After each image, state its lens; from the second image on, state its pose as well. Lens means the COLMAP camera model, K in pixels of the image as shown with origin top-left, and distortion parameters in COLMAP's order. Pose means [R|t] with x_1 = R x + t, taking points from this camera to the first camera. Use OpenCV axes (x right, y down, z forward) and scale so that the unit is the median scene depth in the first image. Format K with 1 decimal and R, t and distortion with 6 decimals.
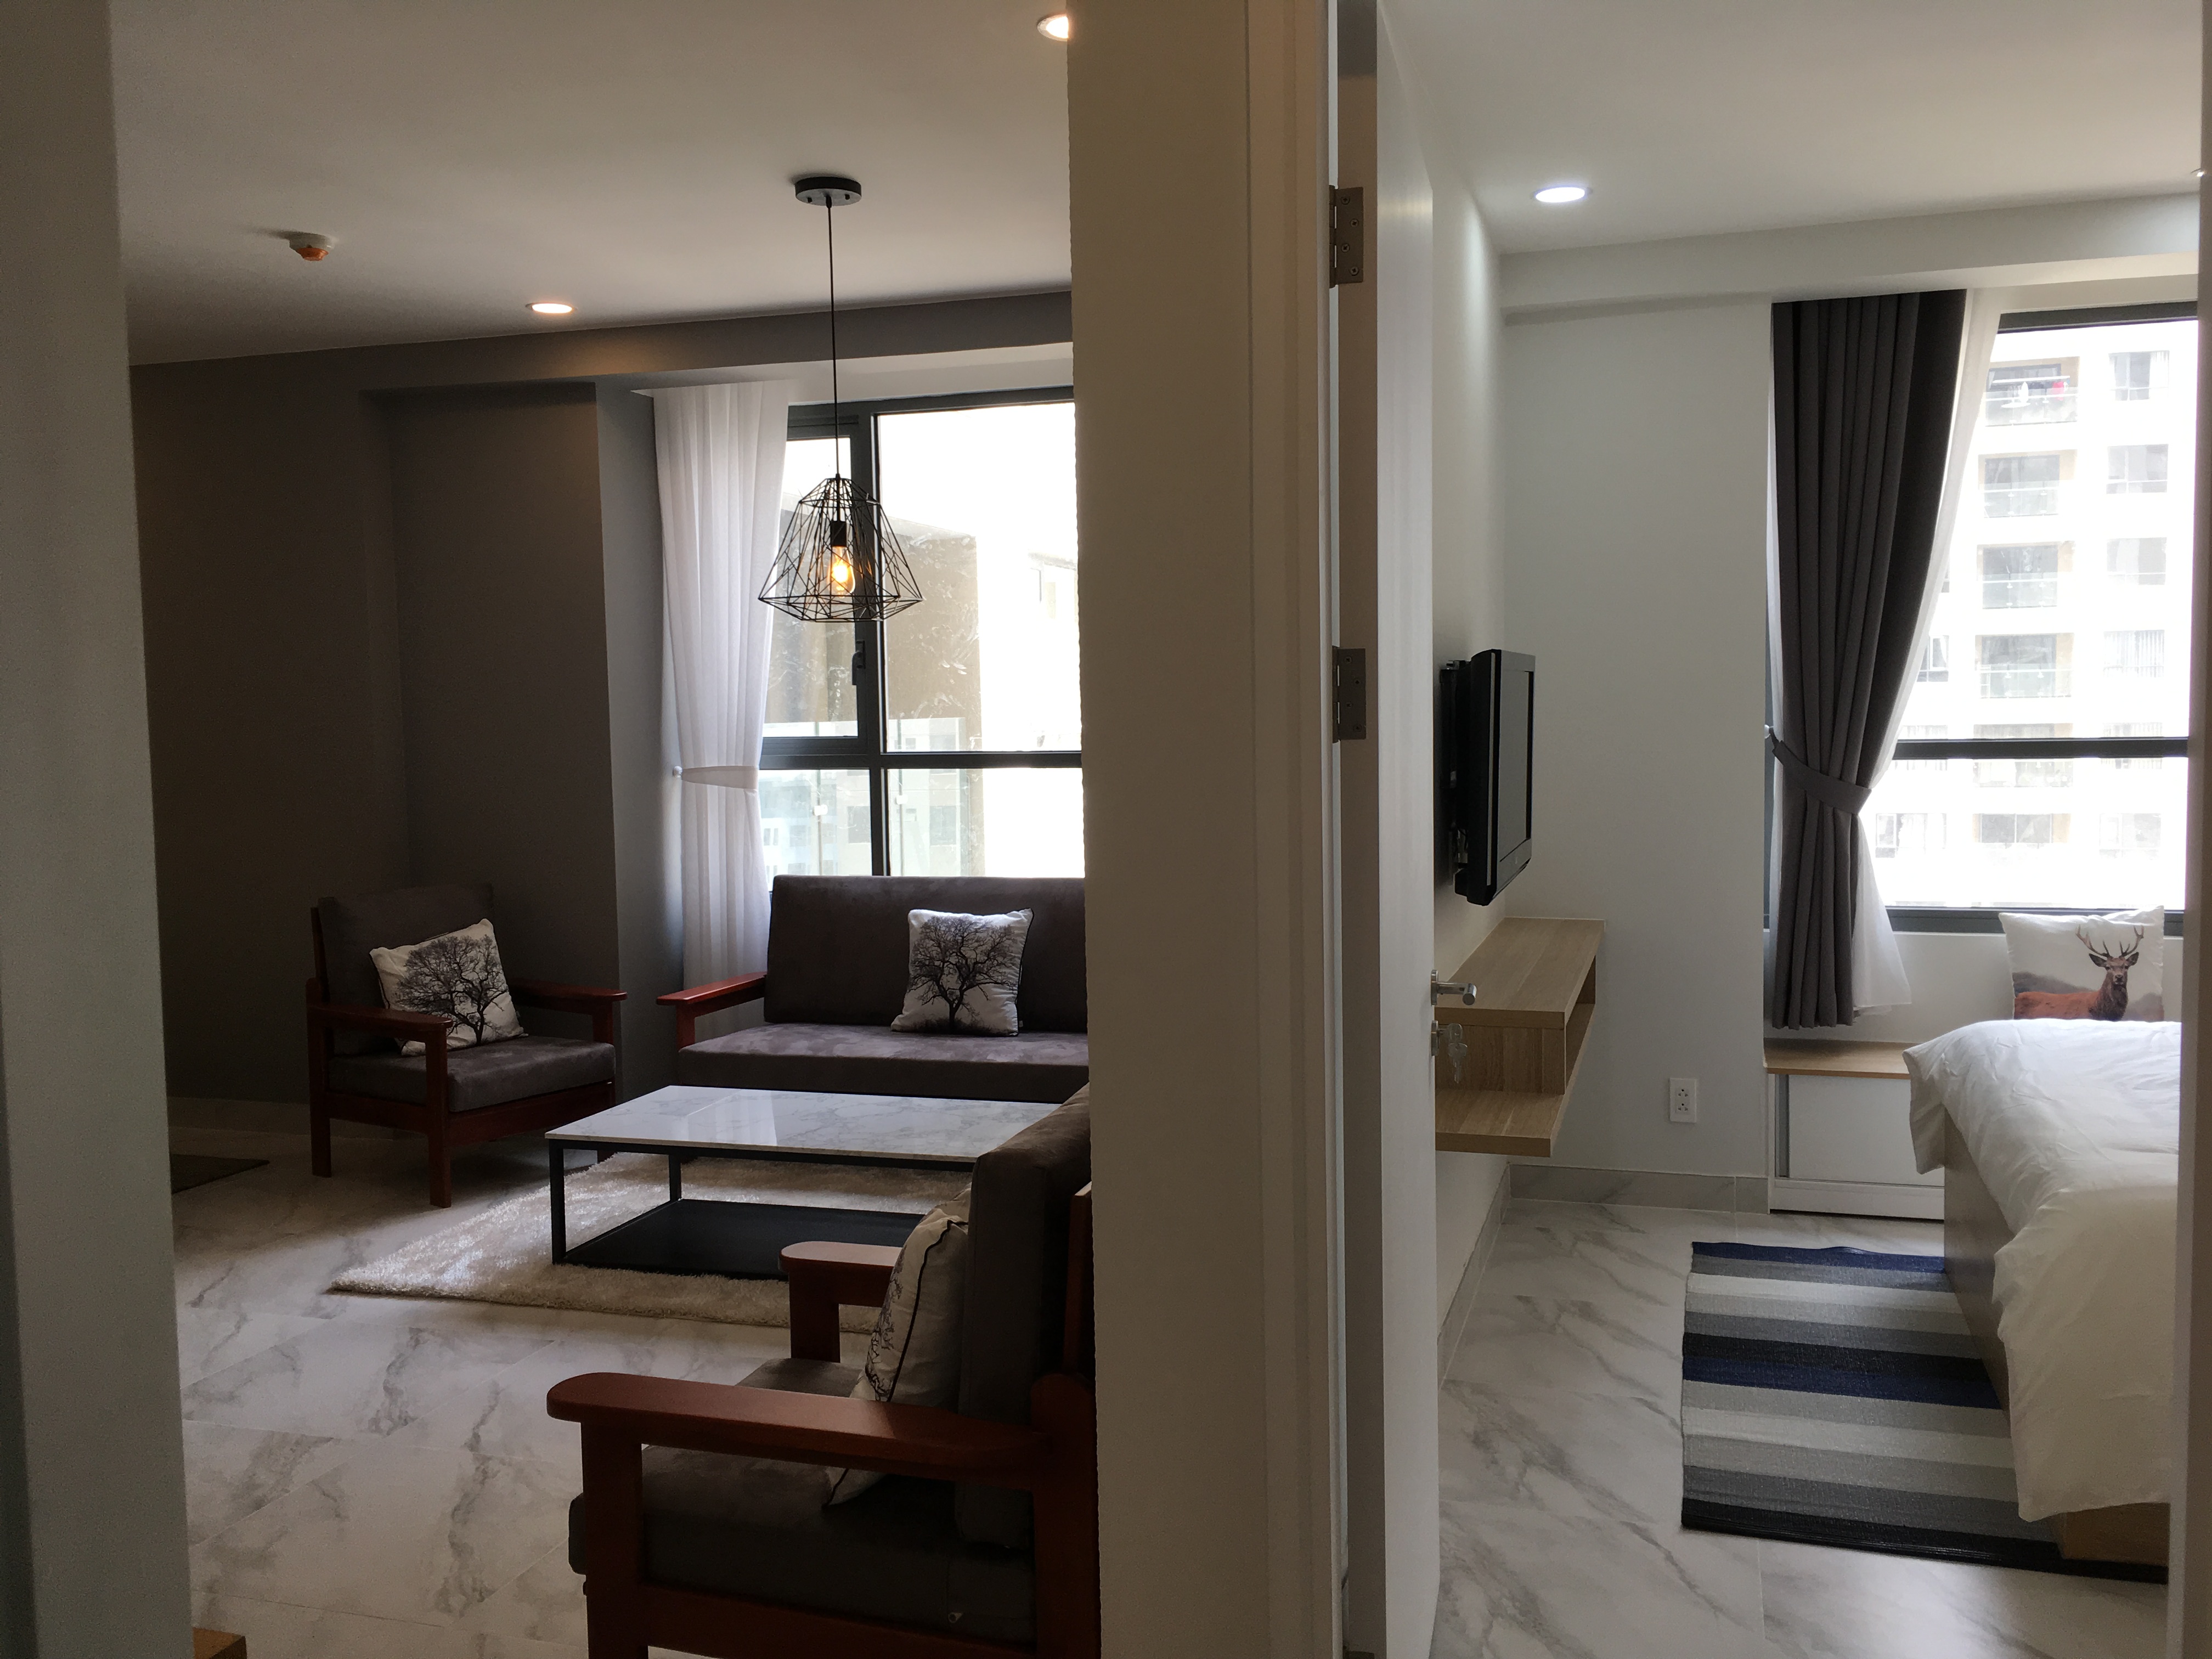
lens RADIAL K [[1888.8, 0, 1104.0], [0, 1888.8, 834.1], [0, 0, 1]] dist [0.077918, -0.111053]
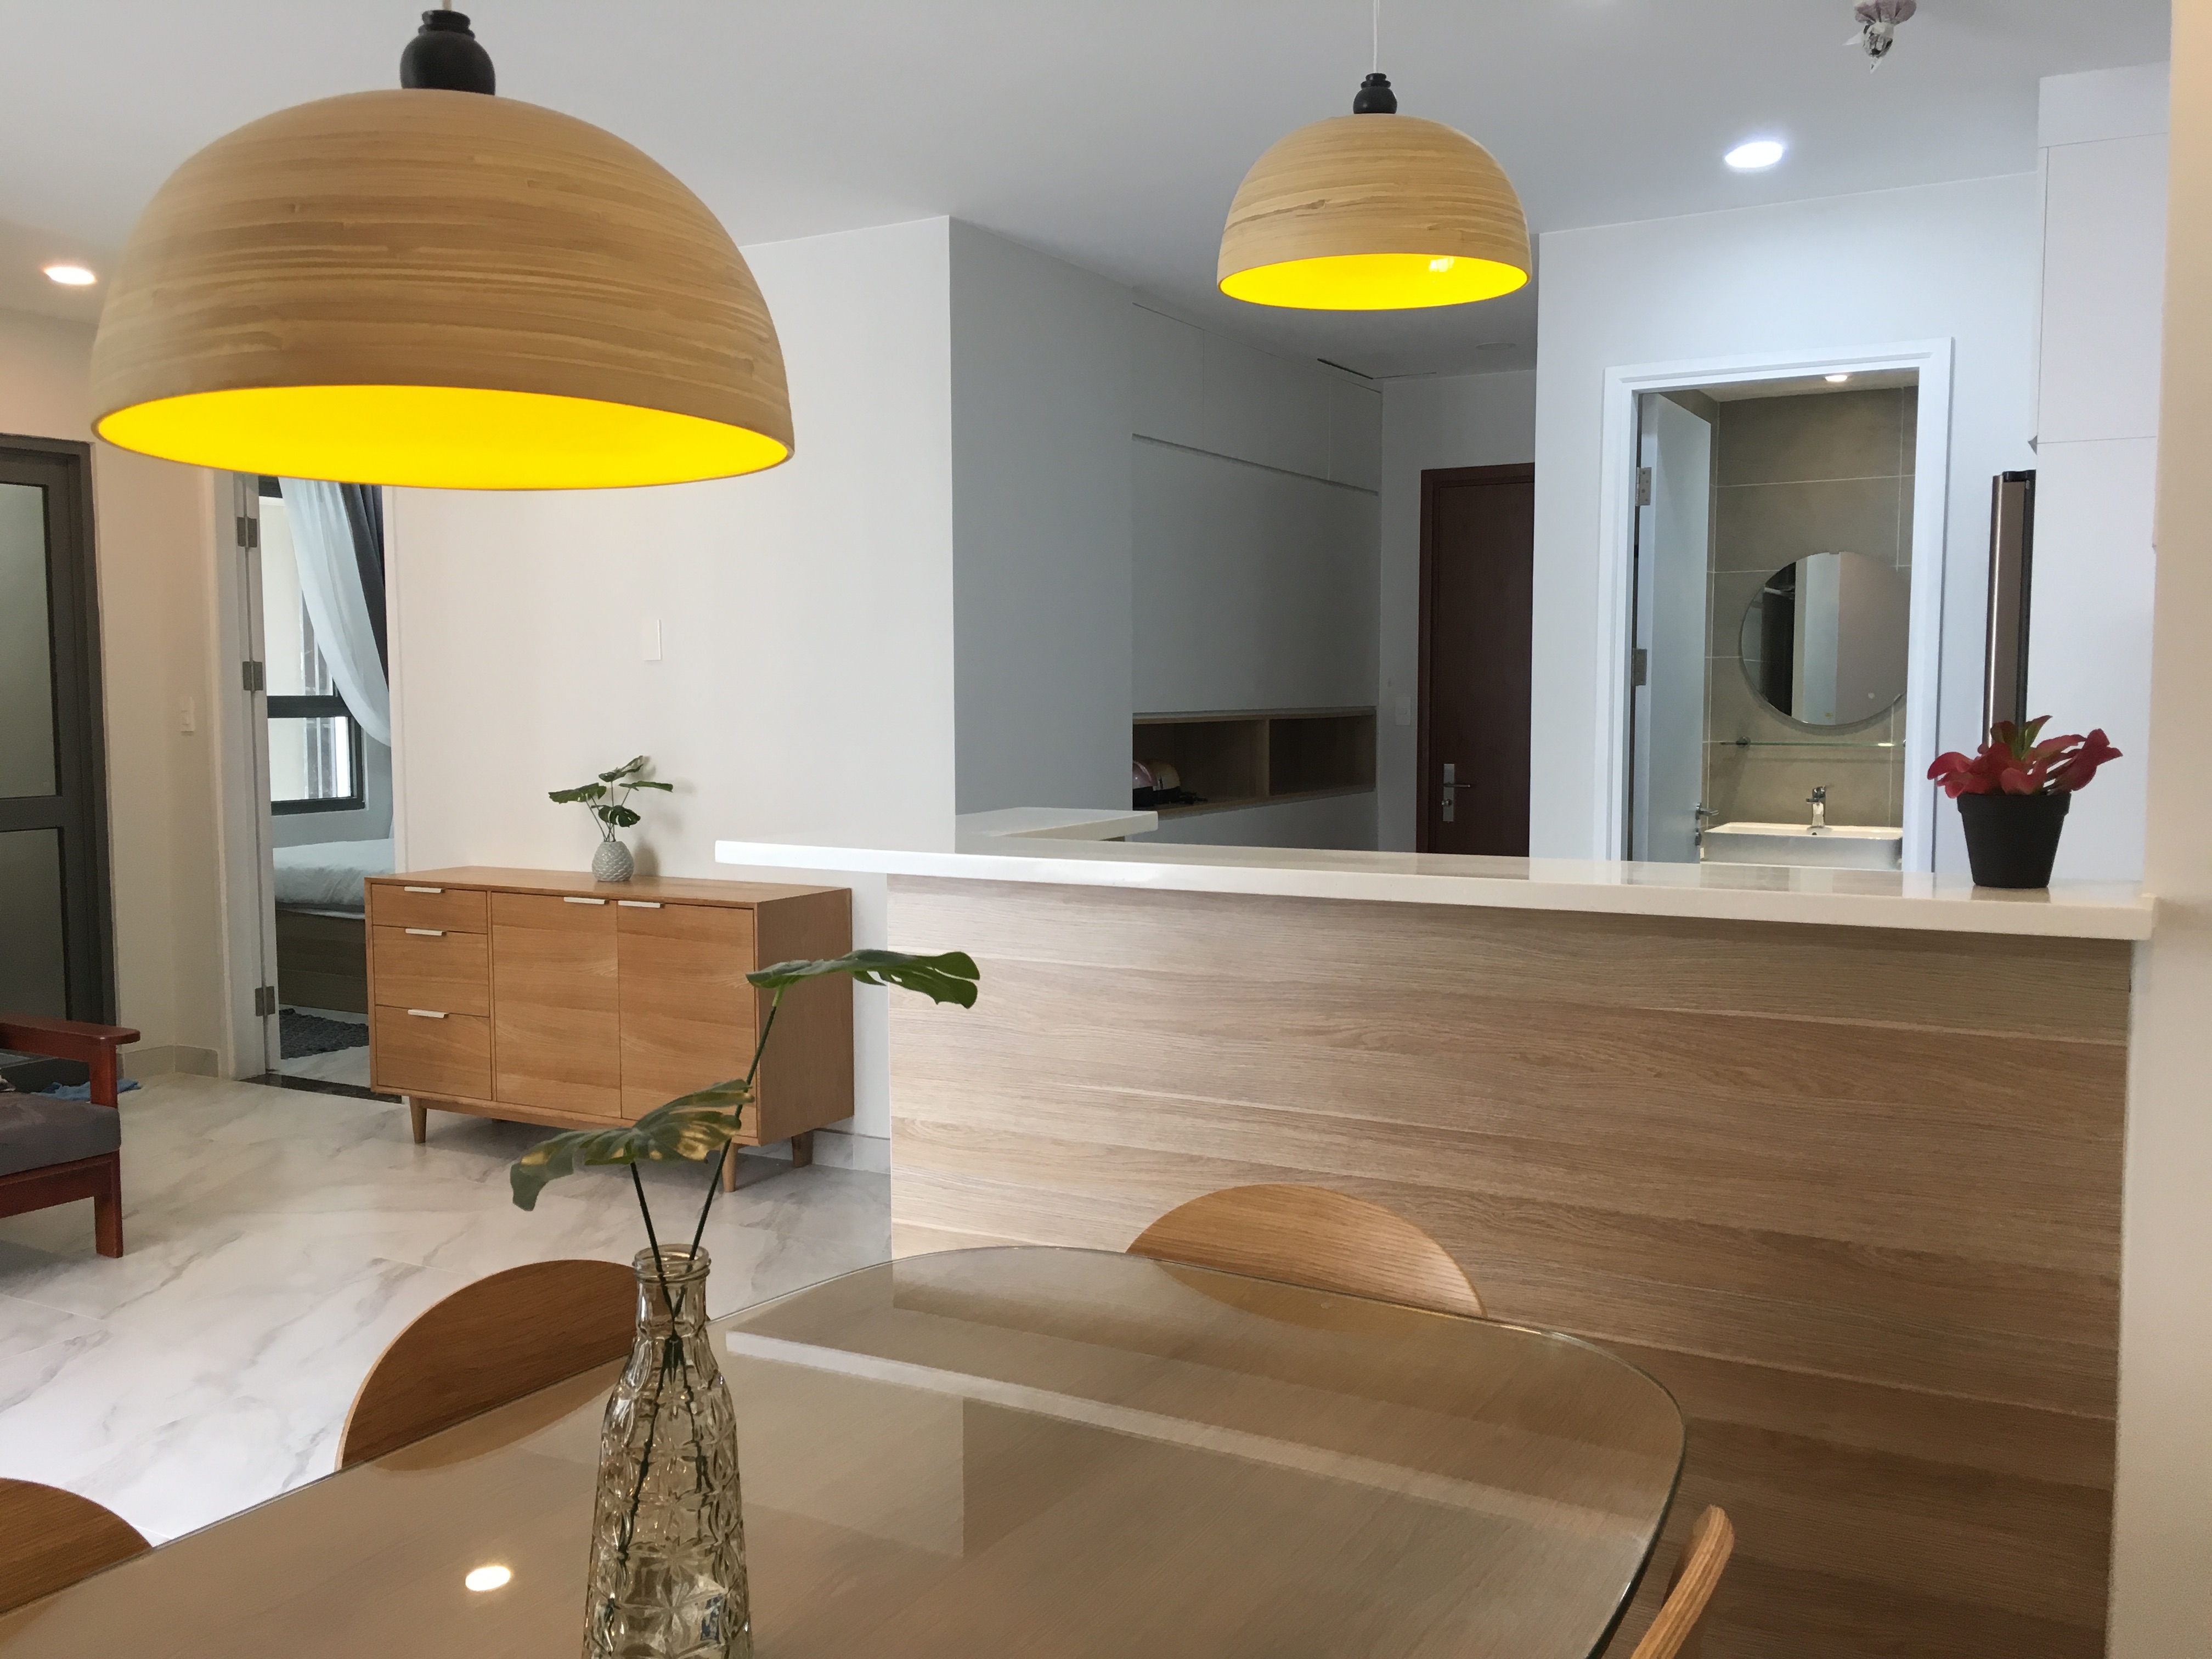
lens RADIAL K [[1889.8, 0, 1100.2], [0, 1889.8, 831.6], [0, 0, 1]] dist [0.071159, -0.087486]
pose [[-0.977347, 0.004266, 0.211598, -0.677630], [0.033945, 0.990013, 0.136829, -0.052779], [-0.208901, 0.140912, -0.967731, 1.089334]]
